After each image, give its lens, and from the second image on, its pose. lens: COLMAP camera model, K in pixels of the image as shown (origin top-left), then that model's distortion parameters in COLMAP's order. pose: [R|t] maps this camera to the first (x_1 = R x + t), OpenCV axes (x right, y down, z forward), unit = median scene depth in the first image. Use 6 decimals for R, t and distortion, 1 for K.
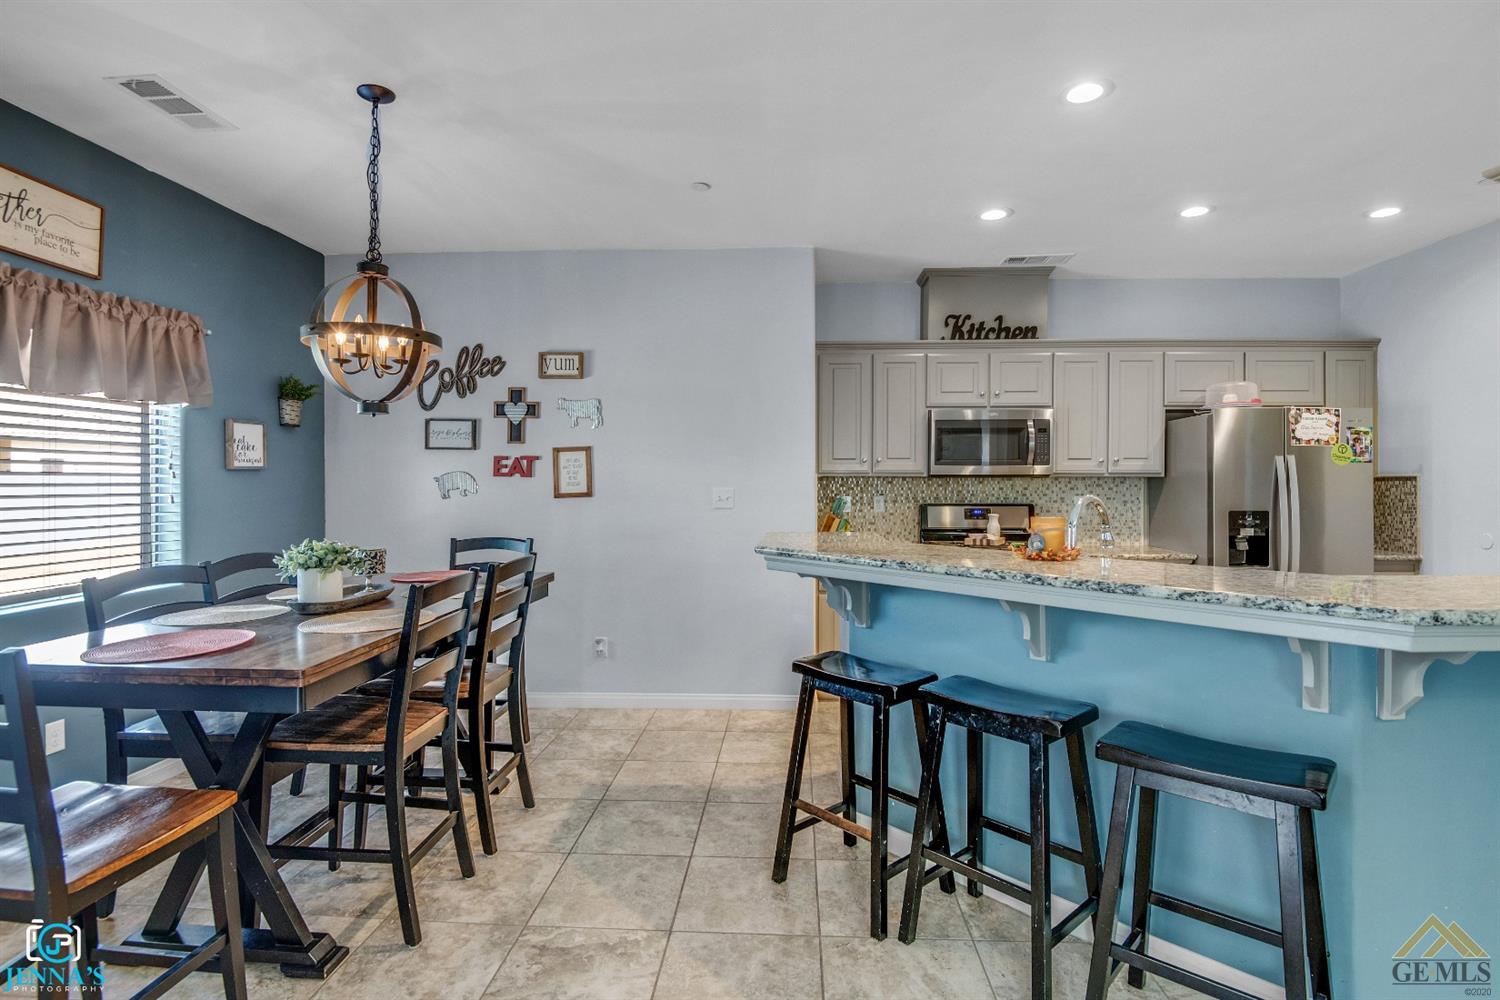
lens RADIAL K [[739.7, 0, 725.4], [0, 739.7, 489.8], [0, 0, 1]] dist [-0.026733, -0.001595]
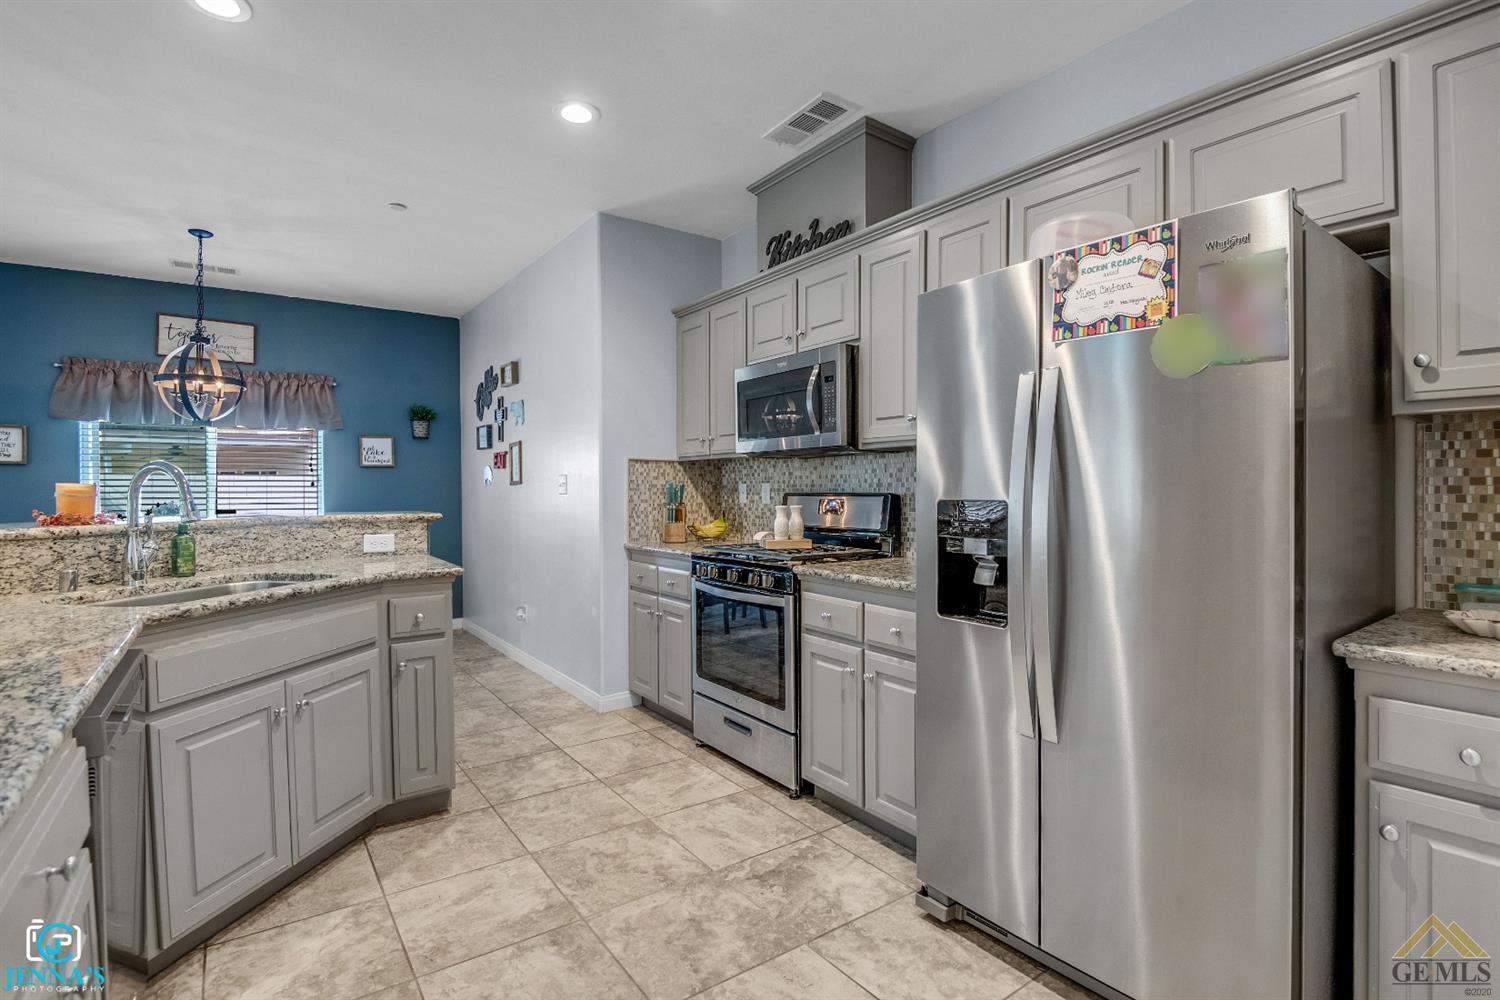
lens RADIAL K [[713.4, 0, 727.4], [0, 713.4, 498.1], [0, 0, 1]] dist [-0.001626, -0.019125]
pose [[0.624657, 0.007548, -0.780863, 0.895107], [-0.007706, 0.999964, 0.003501, 0.024926], [0.780861, 0.003831, 0.624693, 0.547133]]
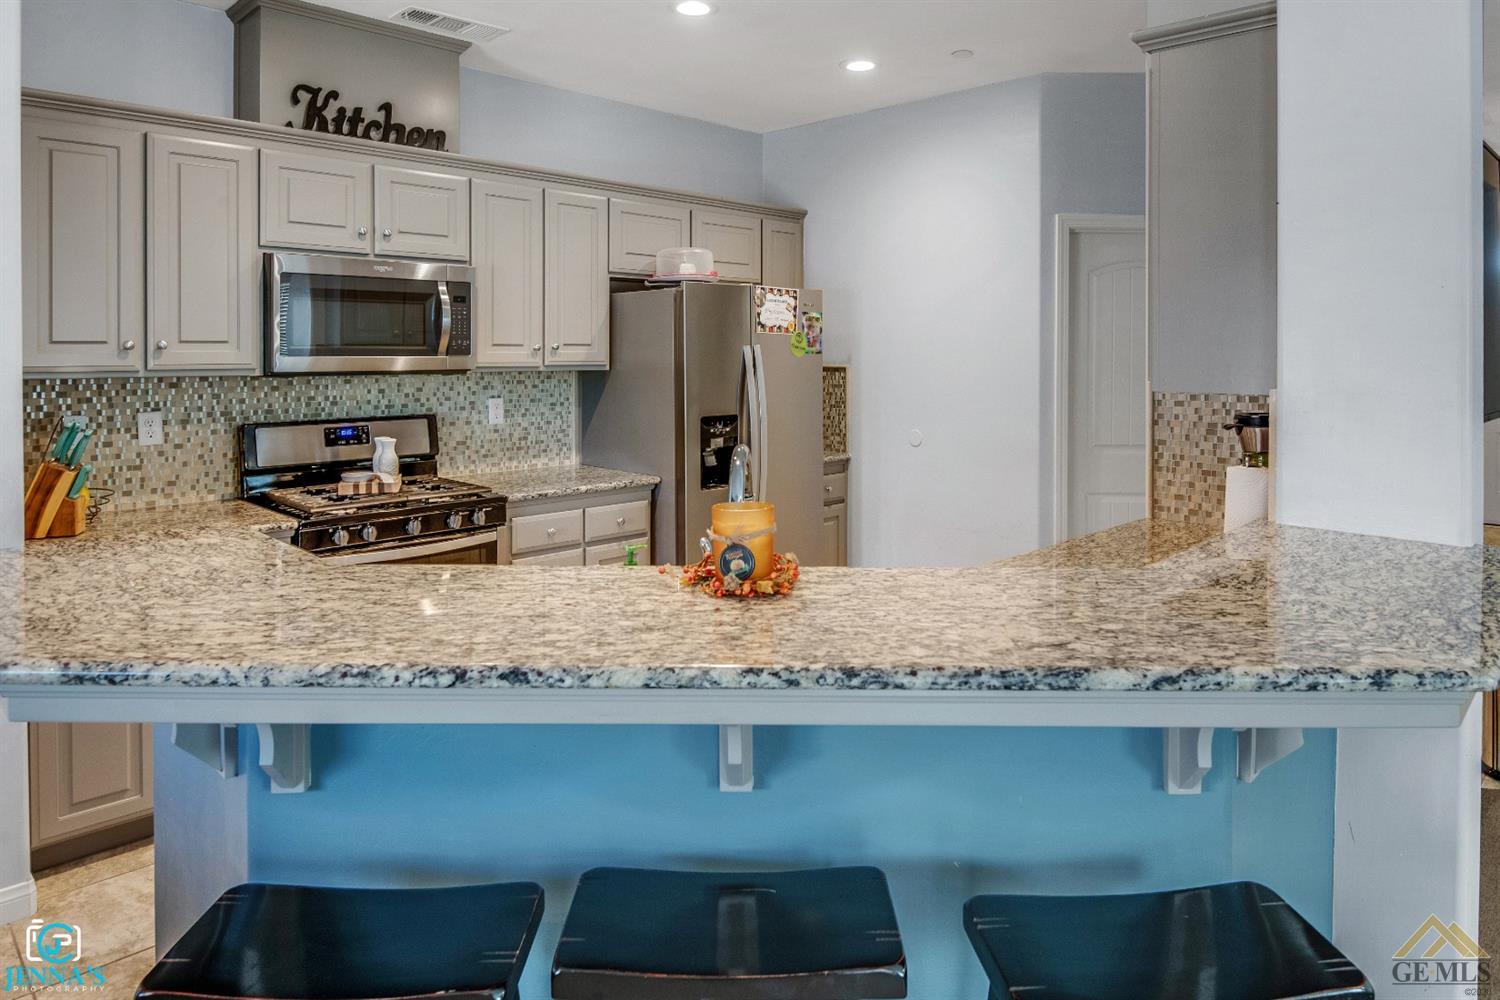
lens RADIAL K [[960.3, 0, 768.1], [0, 960.3, 372.9], [0, 0, 1]] dist [0.007154, -0.000220]
pose [[0.641386, -0.018271, 0.767001, -0.031871], [0.004634, 0.999790, 0.019942, -0.034338], [-0.767205, -0.009236, 0.641336, 0.277842]]
